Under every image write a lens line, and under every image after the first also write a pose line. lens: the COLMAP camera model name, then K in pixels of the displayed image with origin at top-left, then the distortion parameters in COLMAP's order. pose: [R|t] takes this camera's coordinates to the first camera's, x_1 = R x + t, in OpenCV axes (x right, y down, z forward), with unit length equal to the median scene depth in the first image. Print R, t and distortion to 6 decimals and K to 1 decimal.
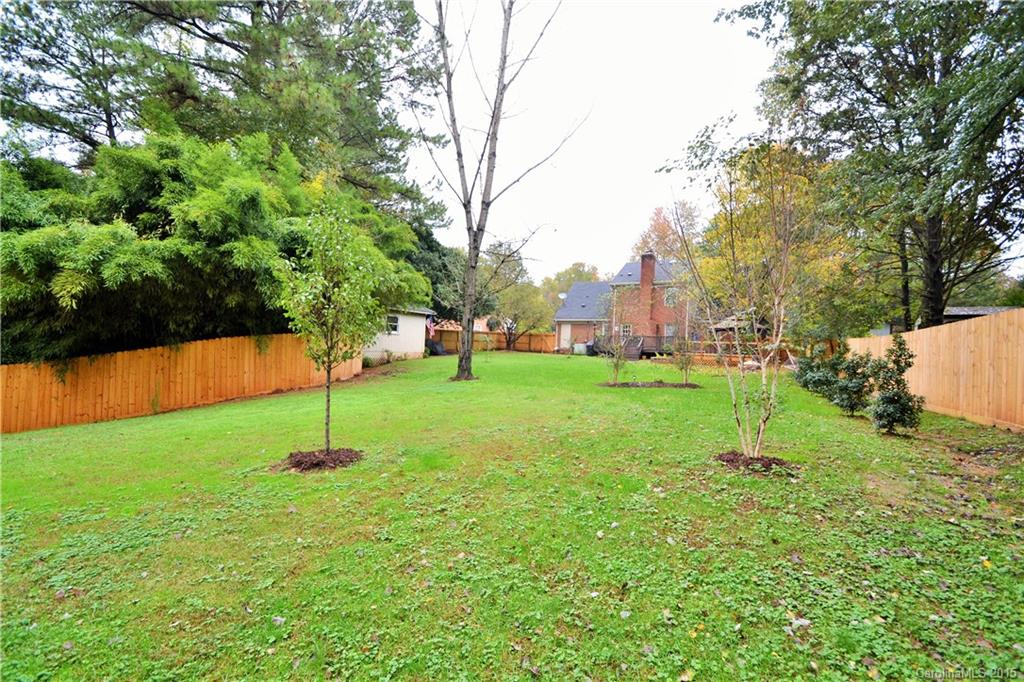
lens RADIAL K [[459.4, 0, 503.9], [0, 459.4, 338.9], [0, 0, 1]] dist [0.001900, 0.000102]
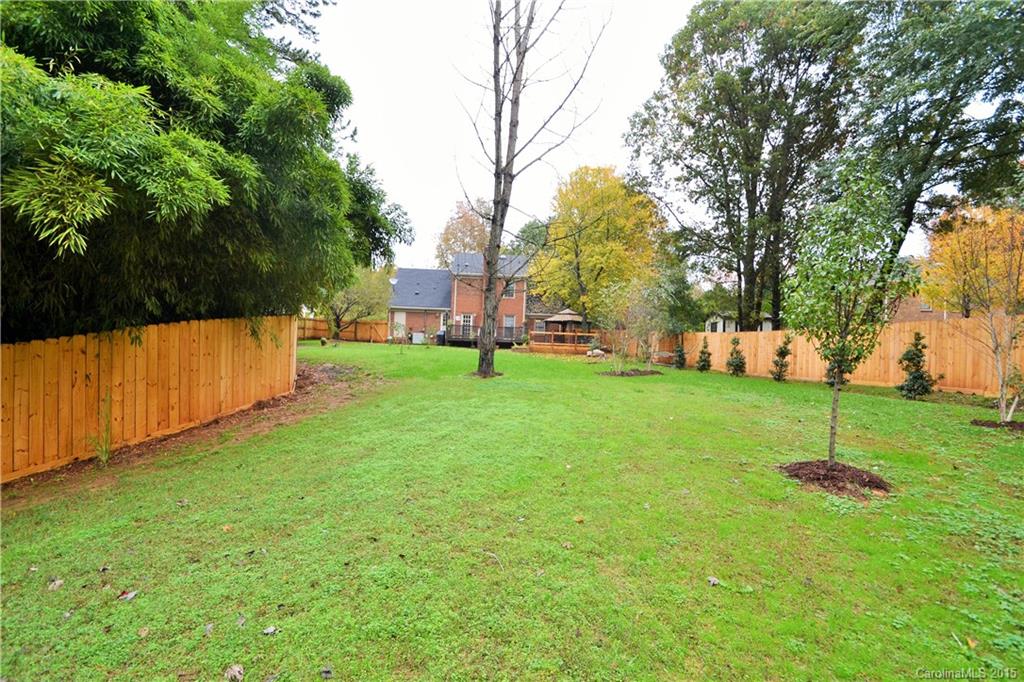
lens RADIAL K [[459.4, 0, 518.6], [0, 459.4, 337.0], [0, 0, 1]] dist [0.001900, 0.000102]
pose [[0.841306, 0.005077, 0.540536, -0.505504], [-0.016054, 0.999749, 0.015597, 0.001908], [-0.540321, -0.021800, 0.841176, 0.238171]]
